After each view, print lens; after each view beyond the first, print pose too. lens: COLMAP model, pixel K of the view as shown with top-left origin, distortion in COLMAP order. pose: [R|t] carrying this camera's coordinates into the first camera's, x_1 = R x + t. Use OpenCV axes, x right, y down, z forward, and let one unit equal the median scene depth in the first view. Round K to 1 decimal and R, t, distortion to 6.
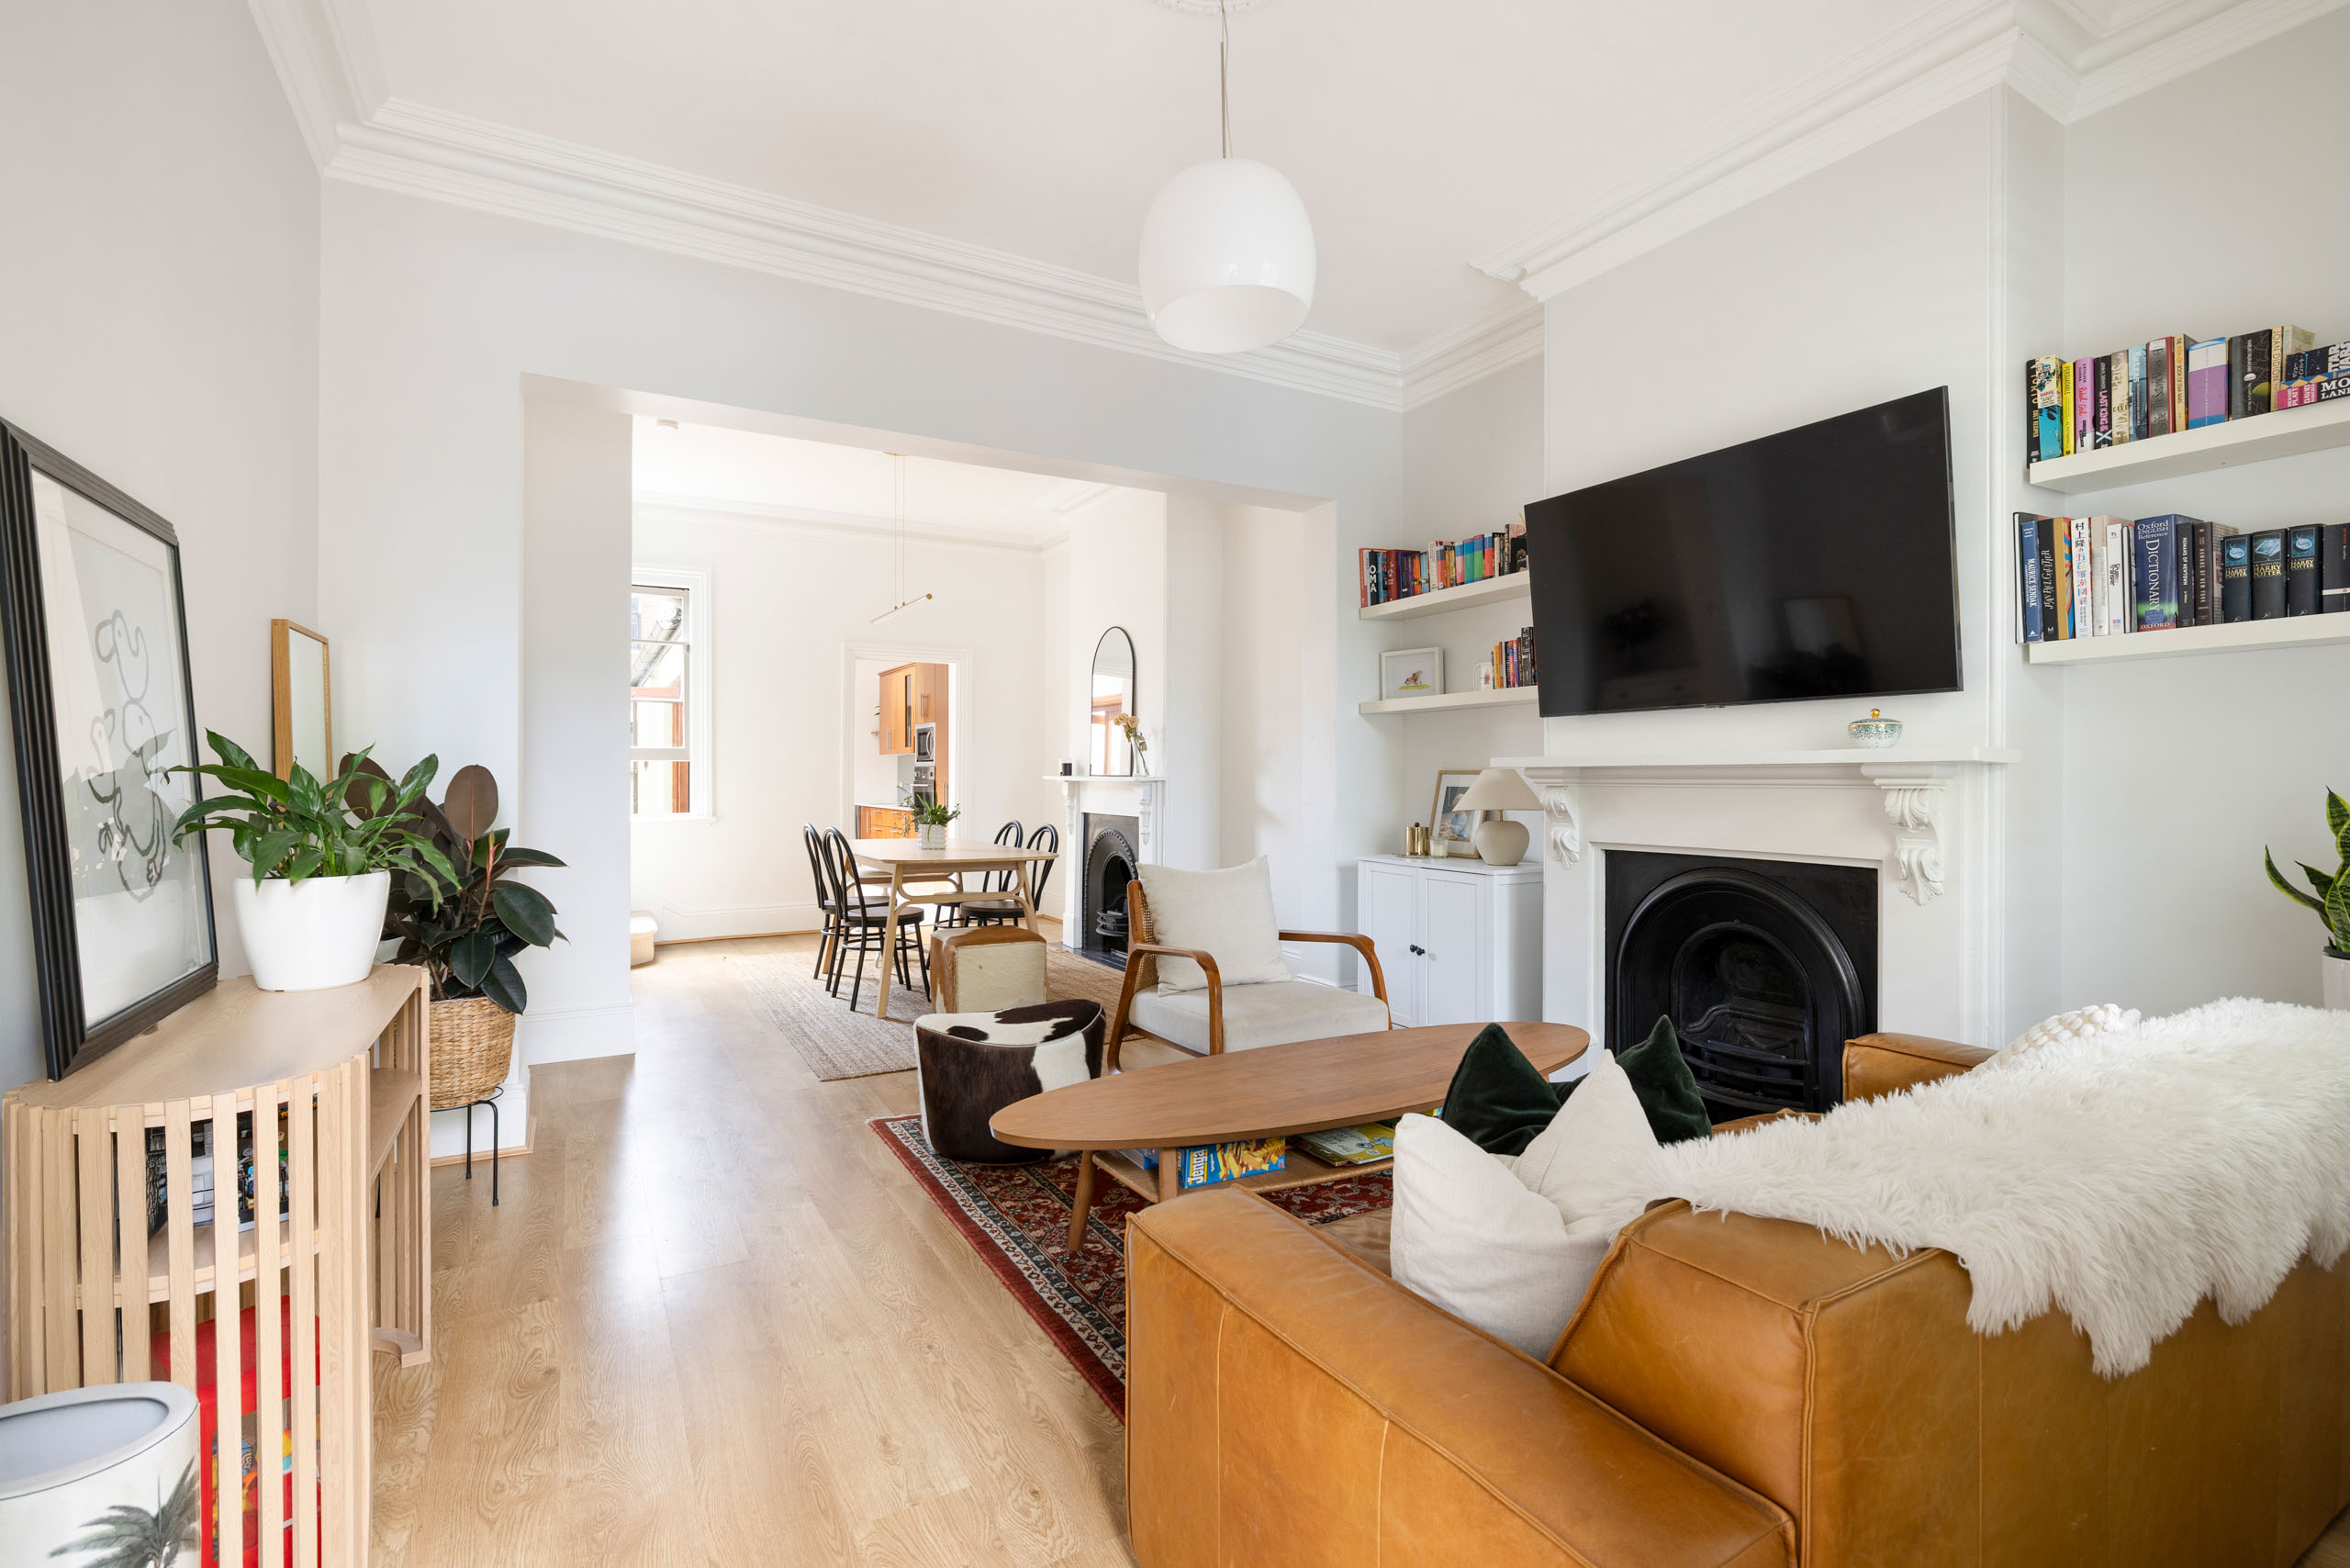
lens RADIAL K [[1075.0, 0, 1204.9], [0, 1075.0, 774.7], [0, 0, 1]] dist [-0.002286, -0.000172]
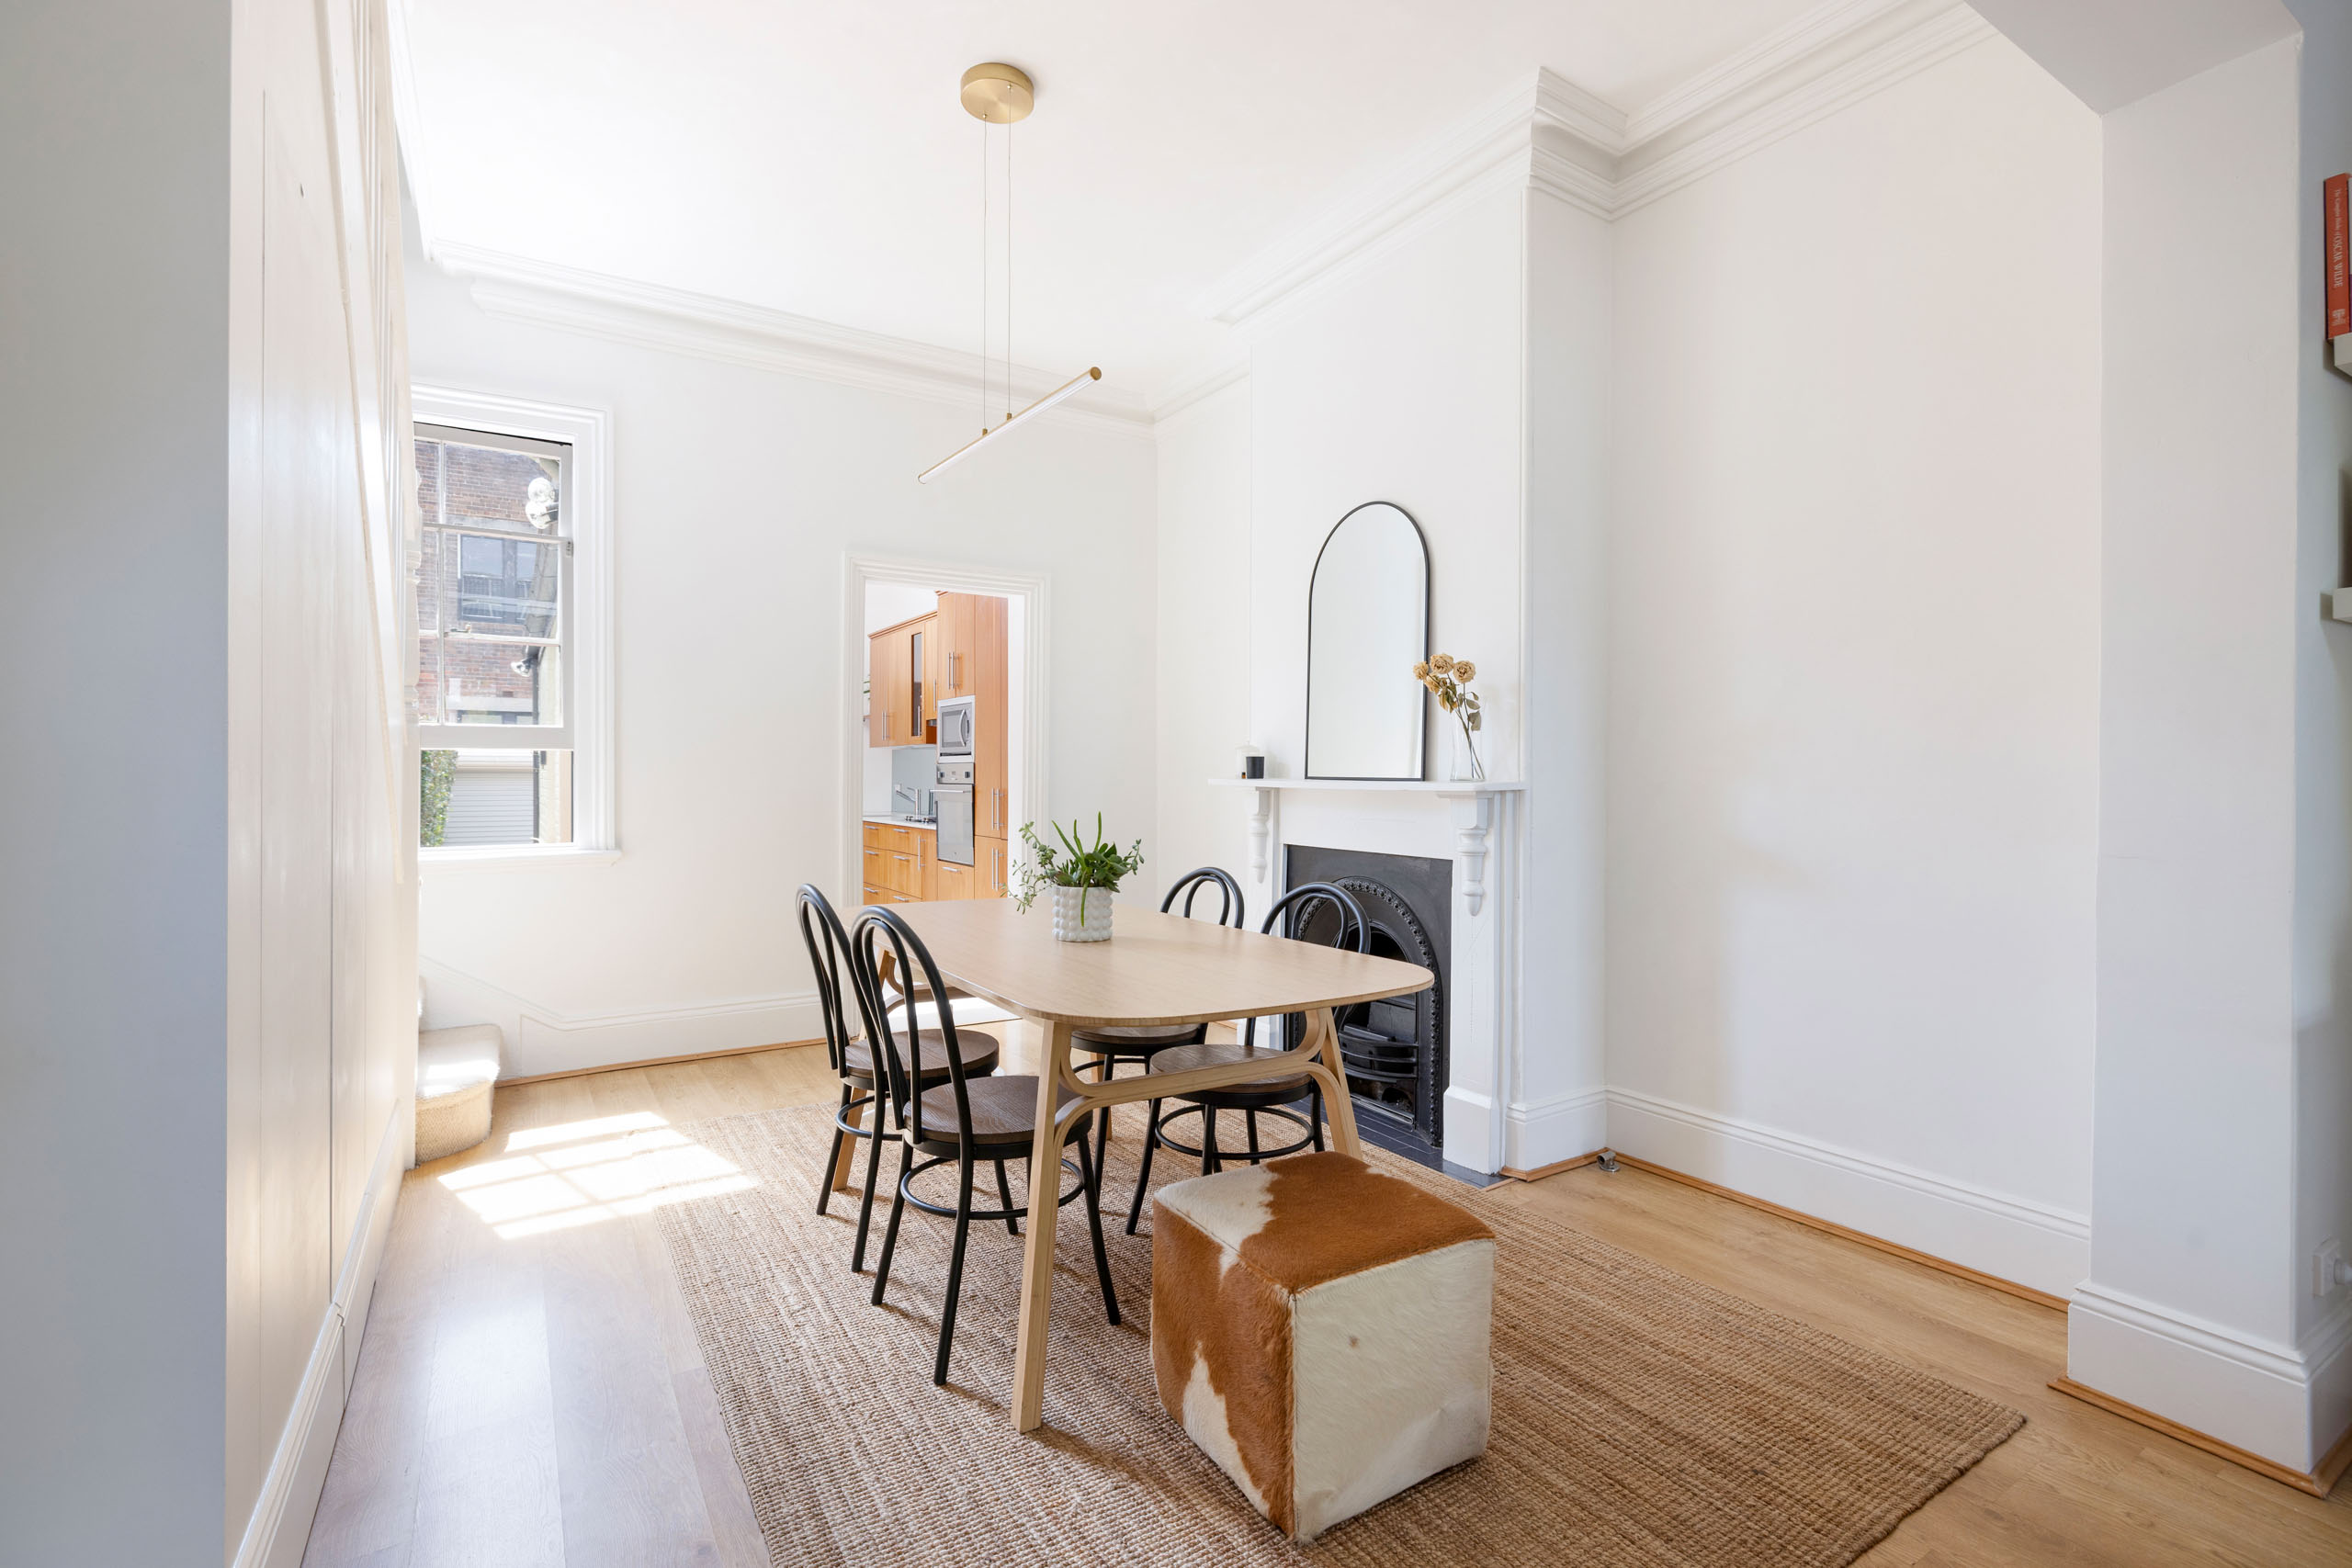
lens RADIAL K [[1065.4, 0, 1190.7], [0, 1065.4, 781.4], [0, 0, 1]] dist [-0.003621, -0.000440]
pose [[0.999328, 0.001216, 0.036632, -0.284832], [-0.001474, 0.999974, 0.007007, -0.002290], [-0.036623, -0.007057, 0.999304, 0.693755]]
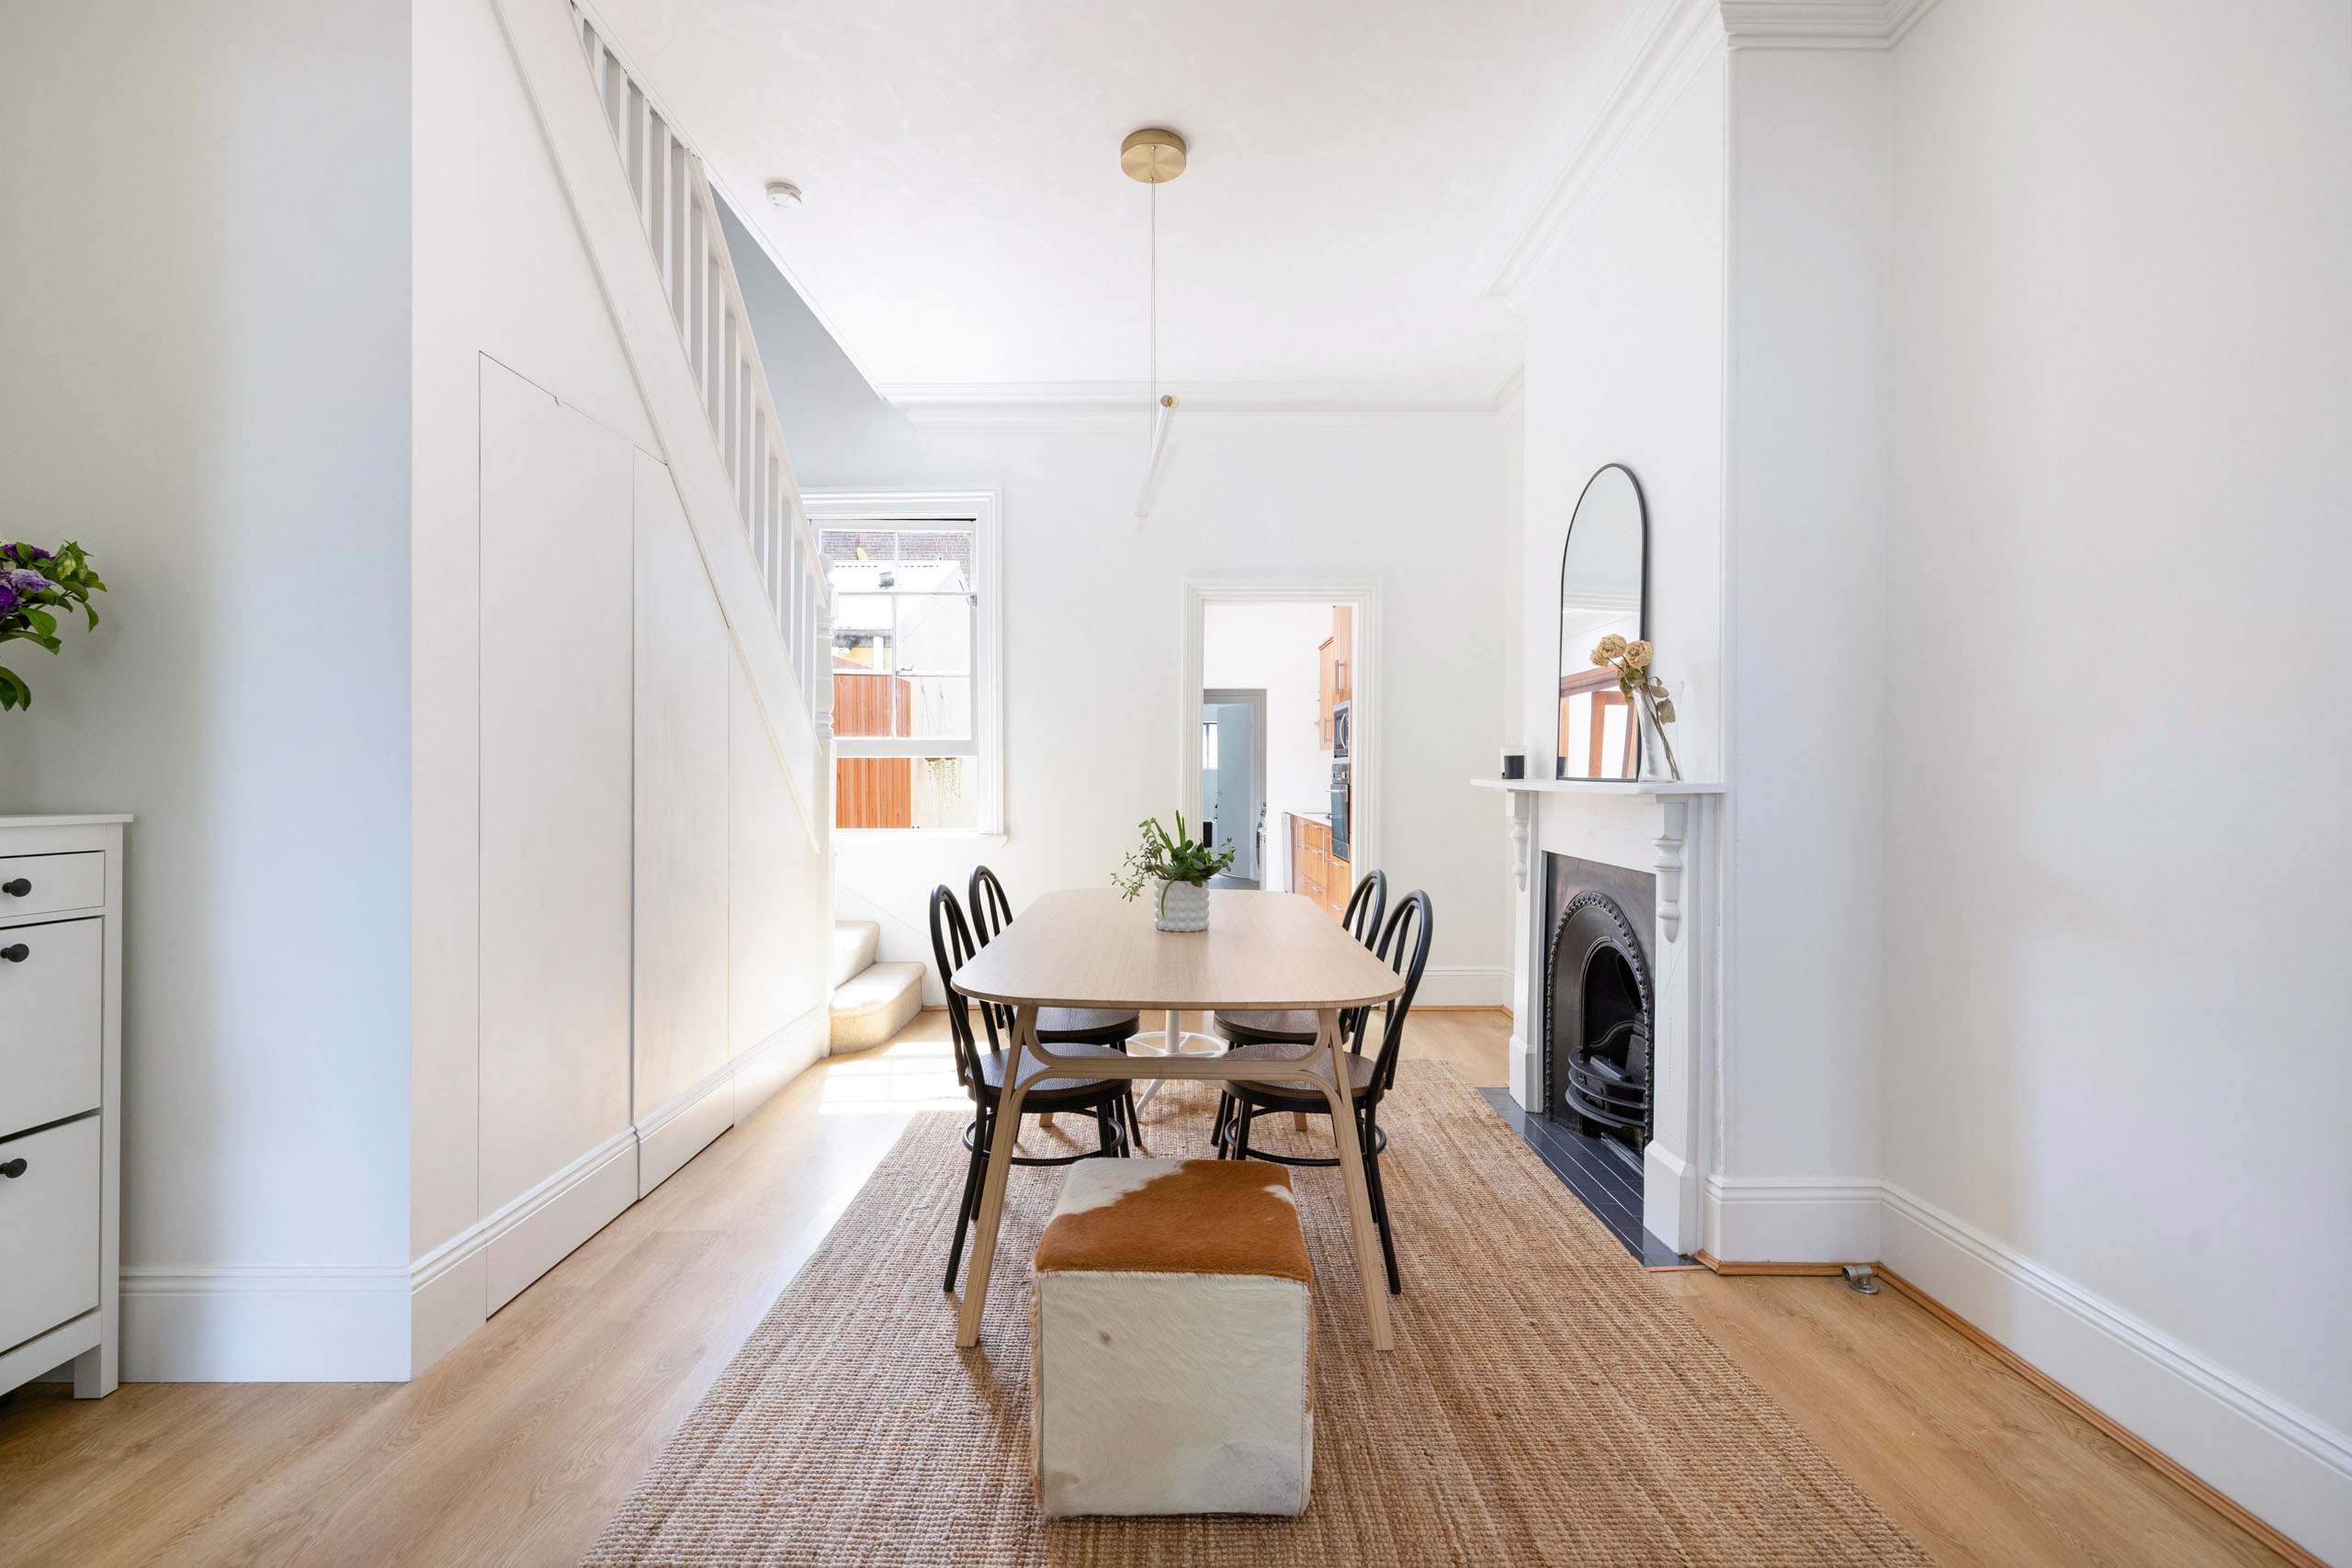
lens RADIAL K [[1020.9, 0, 1182.8], [0, 1020.9, 779.5], [0, 0, 1]] dist [0.002667, 0.000771]
pose [[0.862829, 0.002529, -0.505490, -0.025049], [0.000023, 0.999987, 0.005041, -0.002229], [0.505496, -0.004361, 0.862818, 0.762640]]
